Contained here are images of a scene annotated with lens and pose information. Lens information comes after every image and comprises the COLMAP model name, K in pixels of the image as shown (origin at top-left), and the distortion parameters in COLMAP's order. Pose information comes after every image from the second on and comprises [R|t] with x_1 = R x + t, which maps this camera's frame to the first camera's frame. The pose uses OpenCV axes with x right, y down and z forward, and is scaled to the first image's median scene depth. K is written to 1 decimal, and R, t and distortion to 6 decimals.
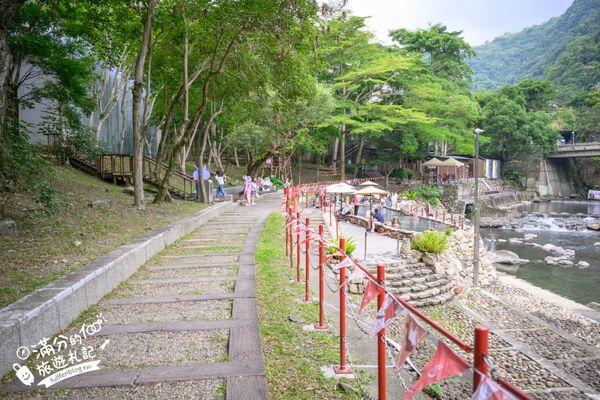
lens RADIAL K [[474.8, 0, 300.0], [0, 474.8, 202.4], [0, 0, 1]] dist [0.008045, -0.001063]
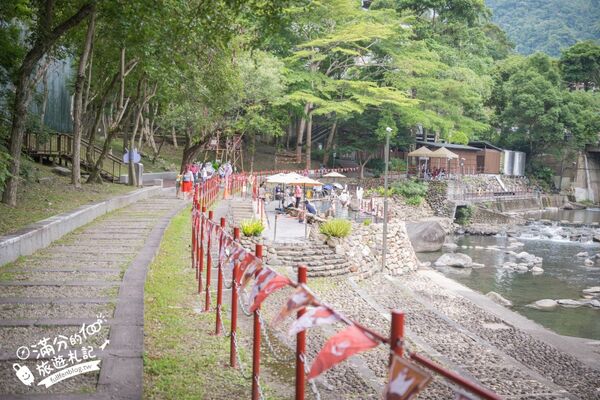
lens RADIAL K [[727.4, 0, 301.7], [0, 727.4, 202.3], [0, 0, 1]] dist [0.014641, 0.000000]
pose [[0.998523, 0.040948, 0.035695, 0.044934], [-0.040979, 0.999160, 0.000144, 0.009303], [-0.035659, -0.001607, 0.999363, -0.249351]]
